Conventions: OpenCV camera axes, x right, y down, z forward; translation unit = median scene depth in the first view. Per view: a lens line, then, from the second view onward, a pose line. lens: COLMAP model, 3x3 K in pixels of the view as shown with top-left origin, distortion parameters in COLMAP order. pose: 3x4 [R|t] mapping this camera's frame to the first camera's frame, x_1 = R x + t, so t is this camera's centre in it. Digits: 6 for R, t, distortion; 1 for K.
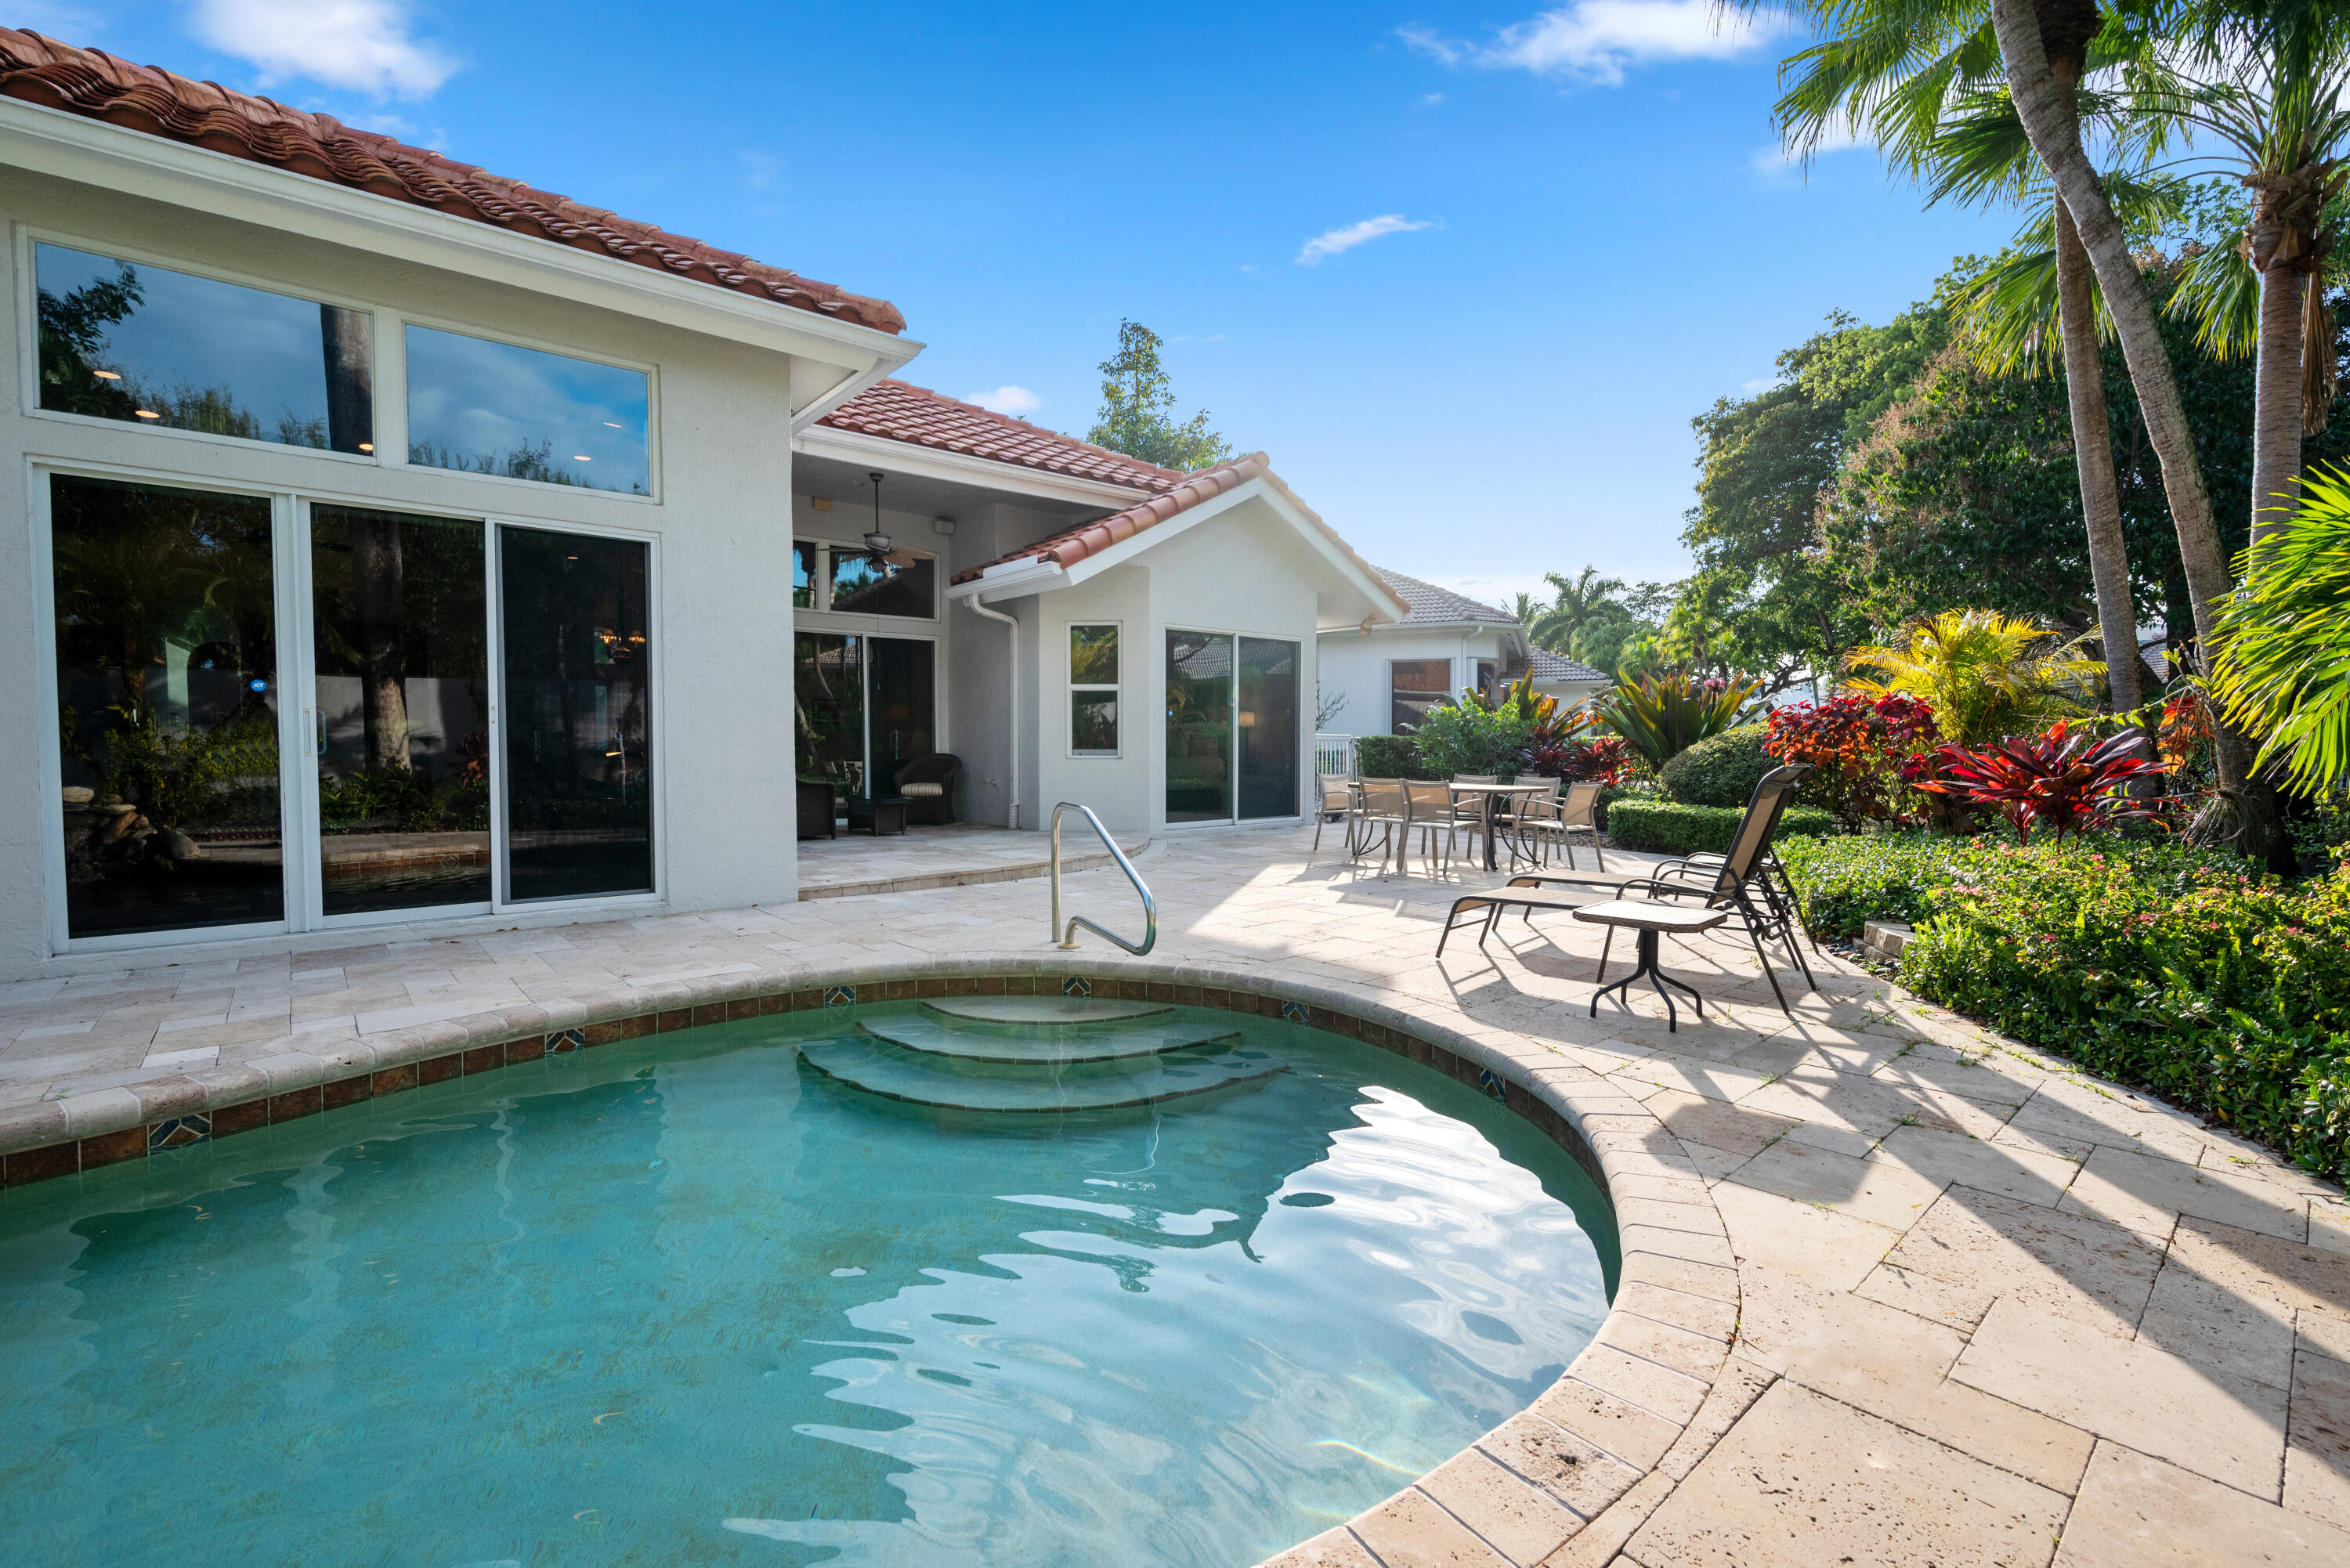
lens RADIAL K [[1012.1, 0, 1175.0], [0, 1012.1, 784.0], [0, 0, 1]] dist [0.000974, 0.000501]
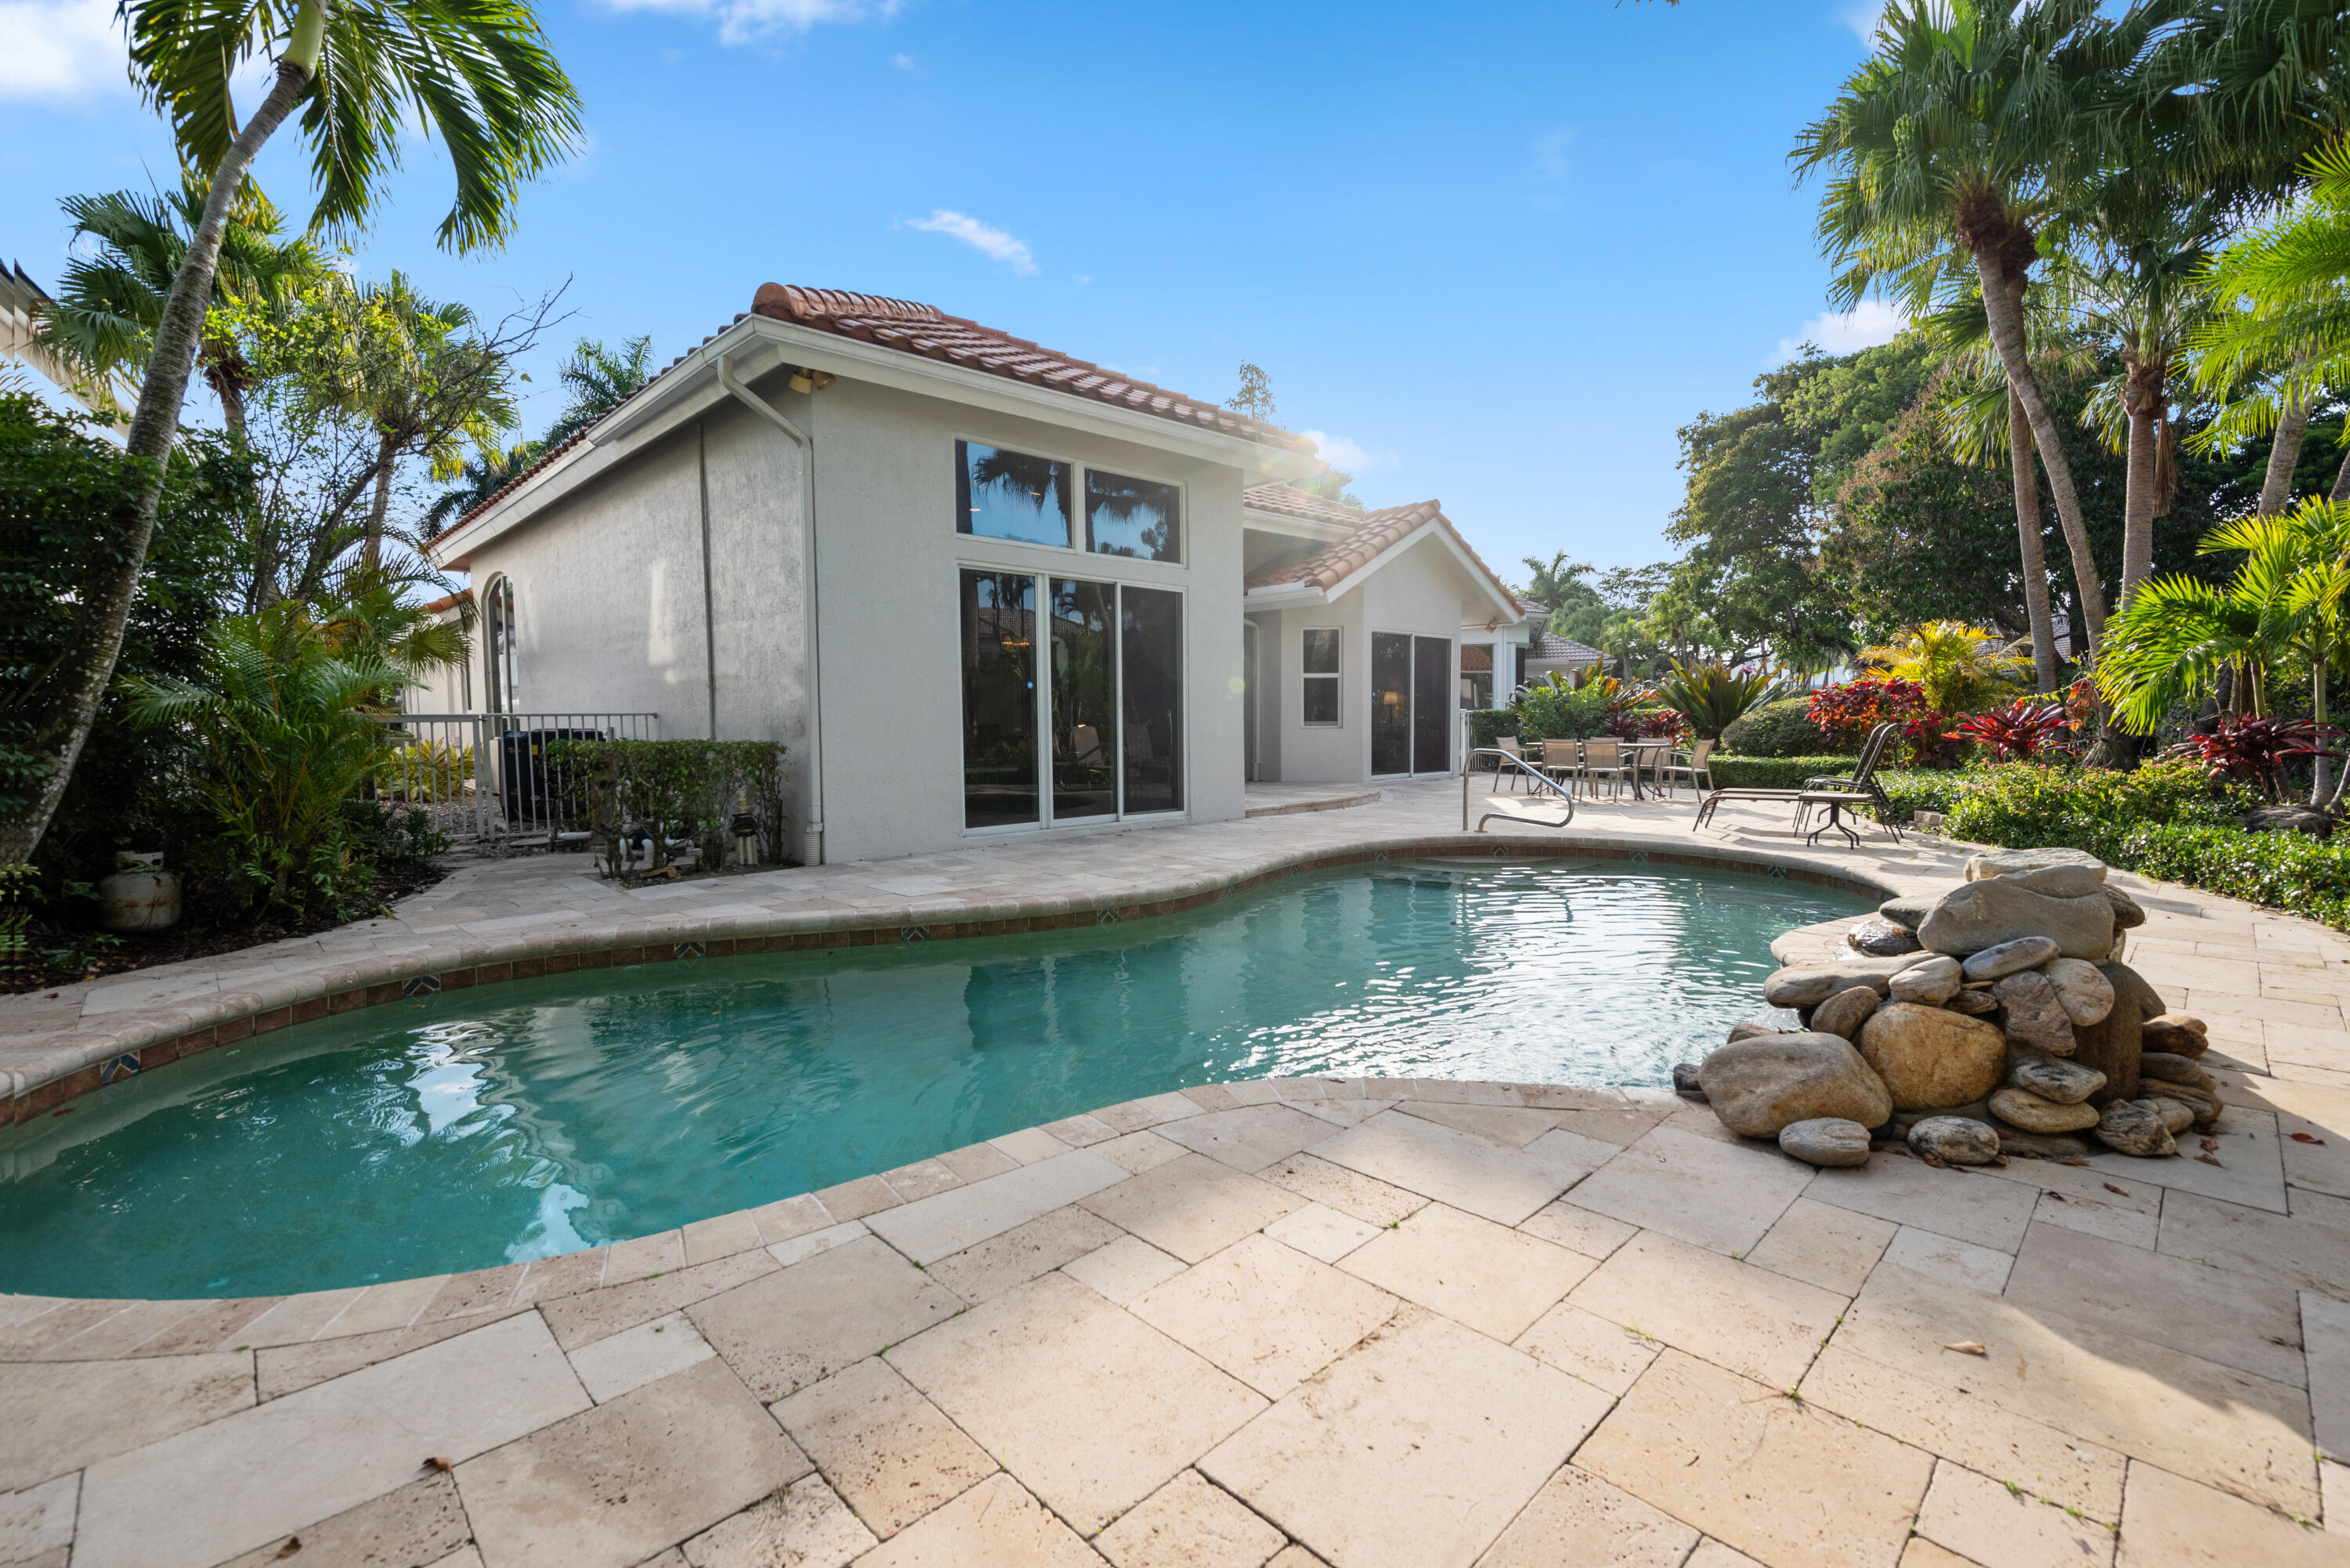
lens RADIAL K [[1020.5, 0, 1175.0], [0, 1020.5, 784.0], [0, 0, 1]] dist [-0.000458, -0.000310]
pose [[0.998339, -0.011109, 0.056527, -0.363138], [0.009758, 0.999661, 0.024134, 0.015144], [-0.056776, -0.023542, 0.998109, -0.364242]]
